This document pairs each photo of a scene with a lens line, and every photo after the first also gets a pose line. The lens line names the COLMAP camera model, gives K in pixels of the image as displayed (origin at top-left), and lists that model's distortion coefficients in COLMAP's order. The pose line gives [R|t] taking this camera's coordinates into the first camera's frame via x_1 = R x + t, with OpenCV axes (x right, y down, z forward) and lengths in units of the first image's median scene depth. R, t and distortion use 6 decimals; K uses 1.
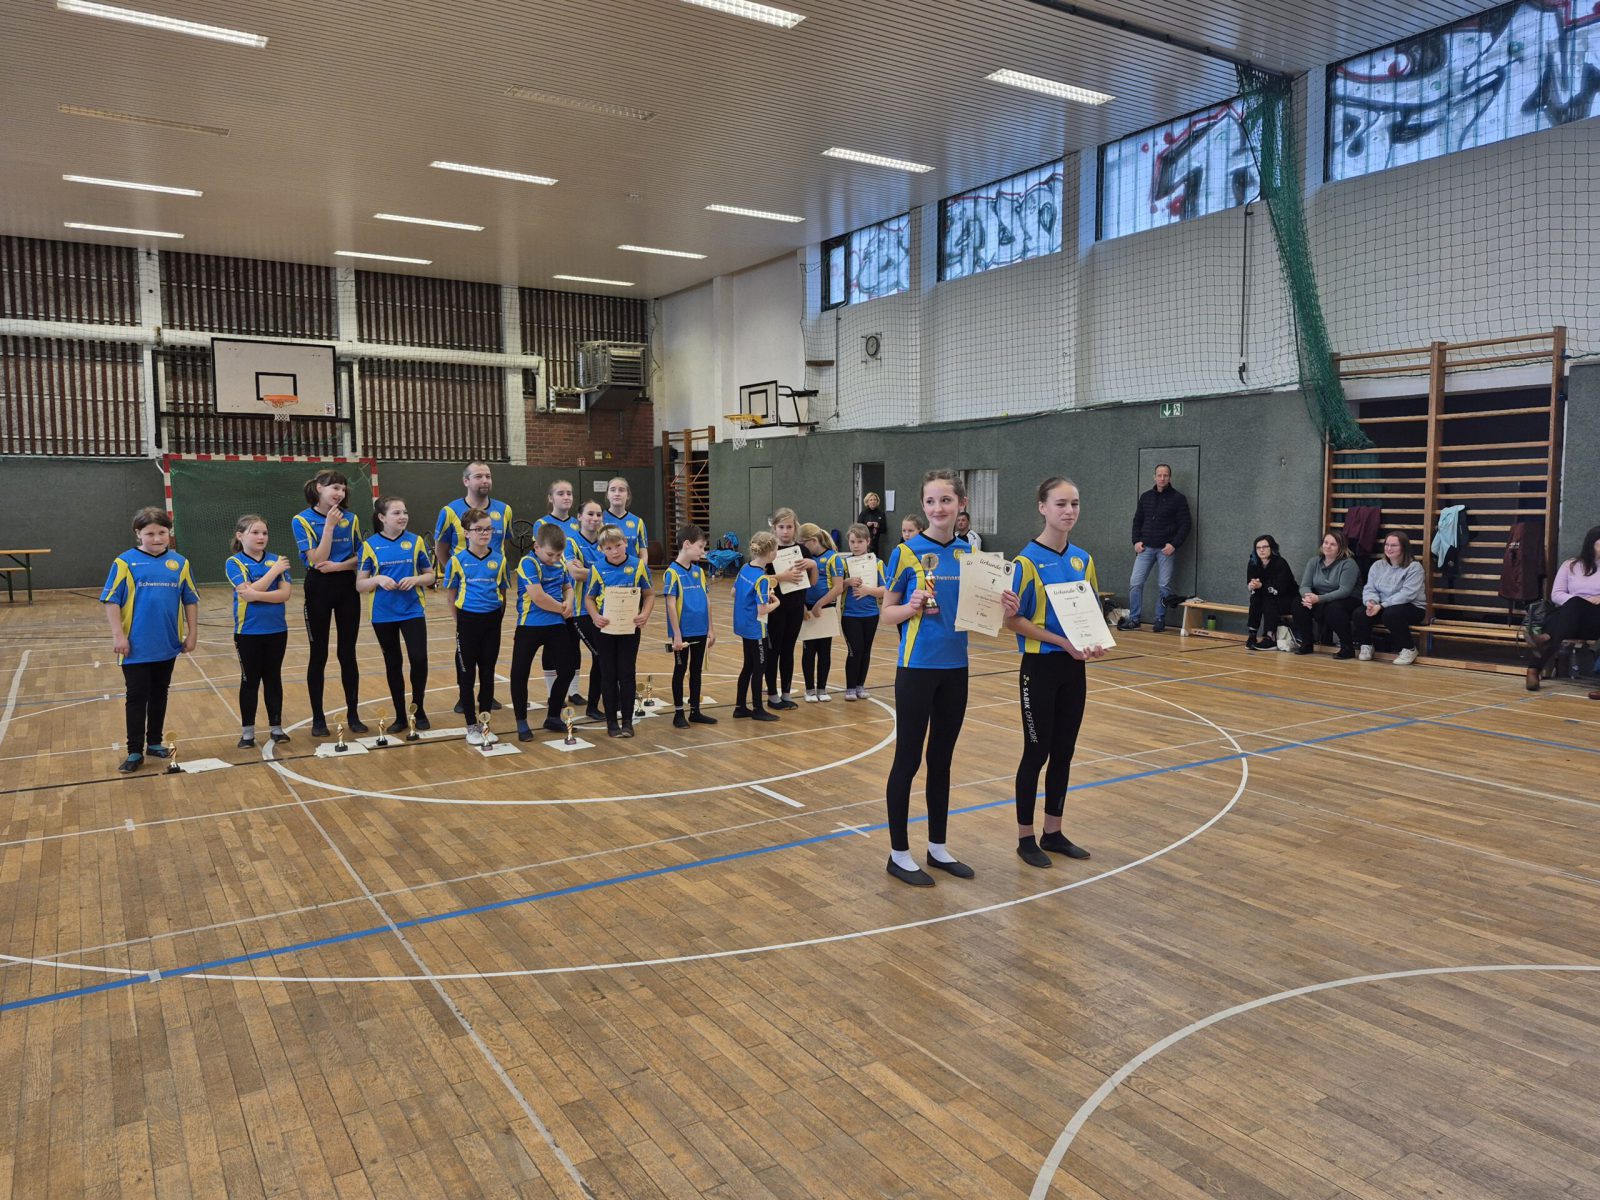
lens RADIAL K [[1127.2, 0, 821.4], [0, 1127.2, 590.6], [0, 0, 1]] dist [0.100272, -0.141818]
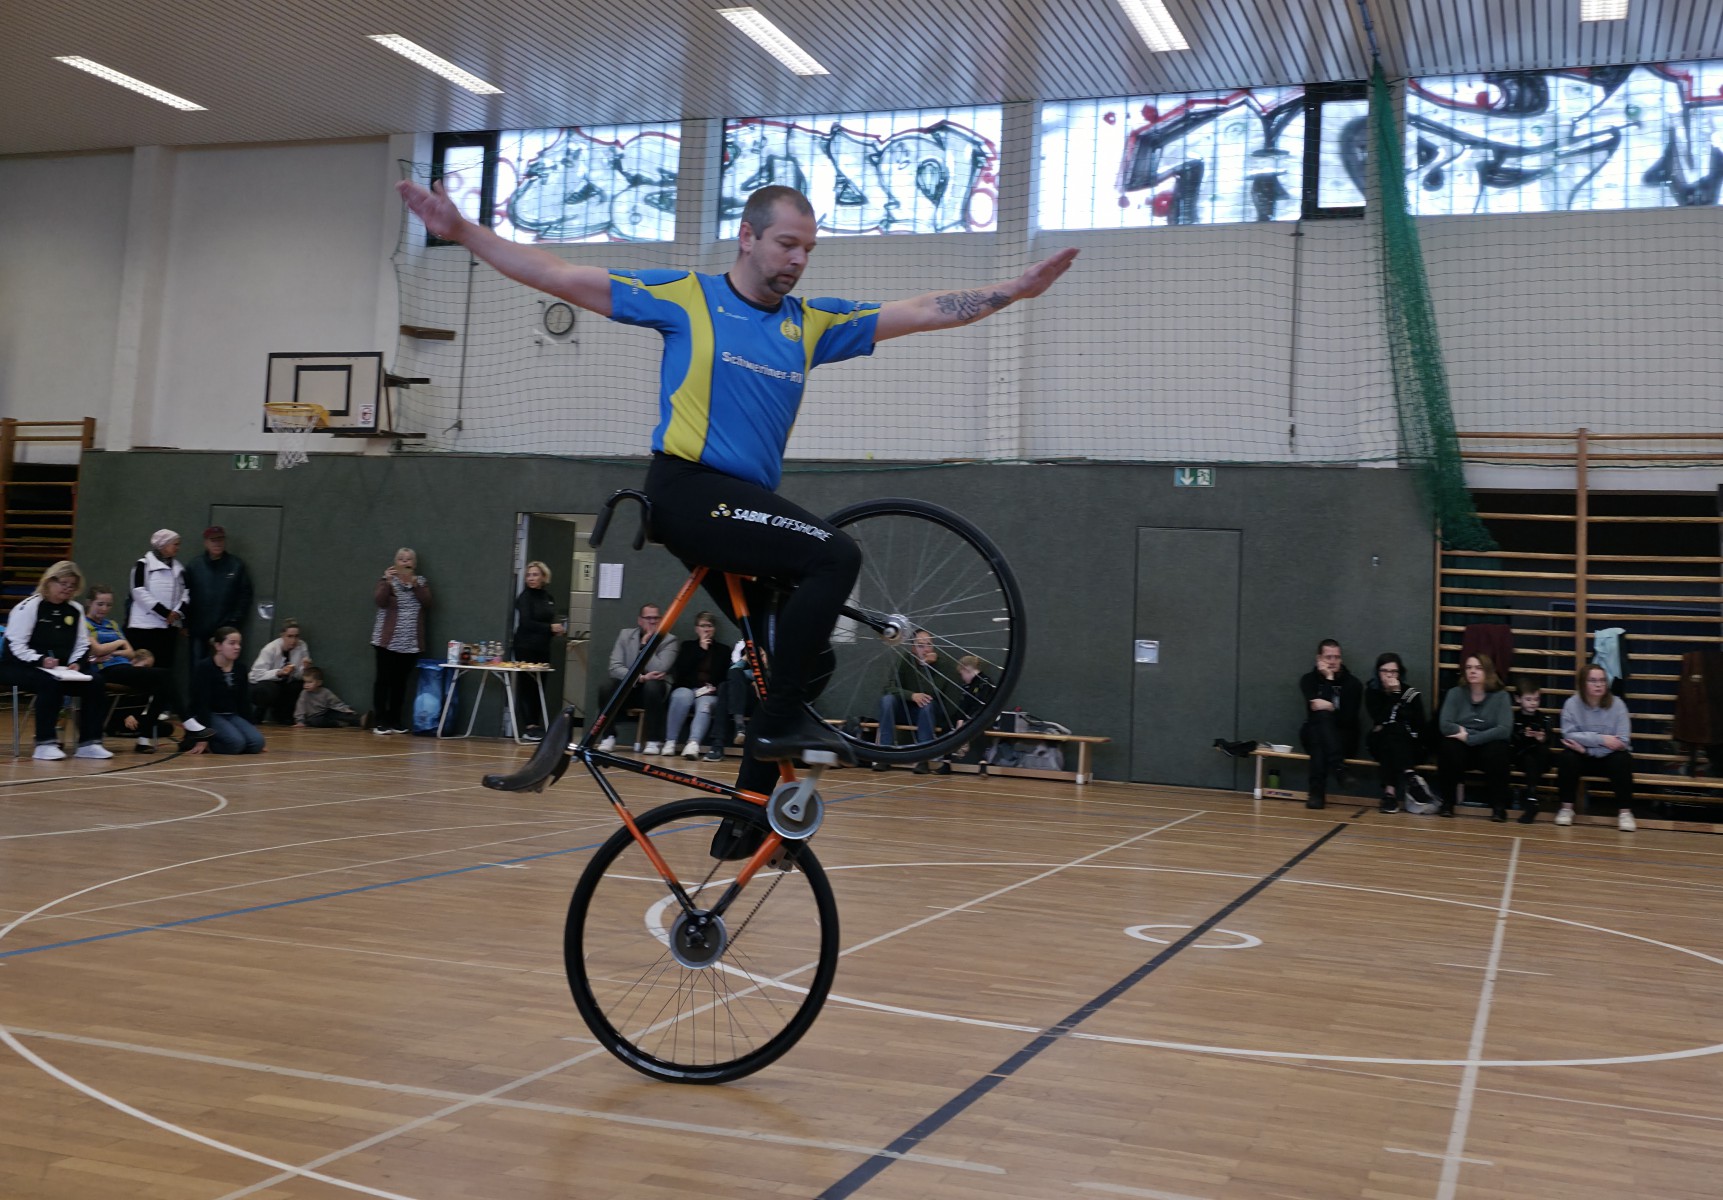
lens RADIAL K [[1769.4, 0, 926.1], [0, 1769.4, 459.3], [0, 0, 1]] dist [0.163135, -0.391890]
pose [[0.790525, 0.096584, 0.604766, -0.325115], [0.002989, 0.986866, -0.161514, 0.006939], [-0.612423, 0.129489, 0.779853, 0.147282]]
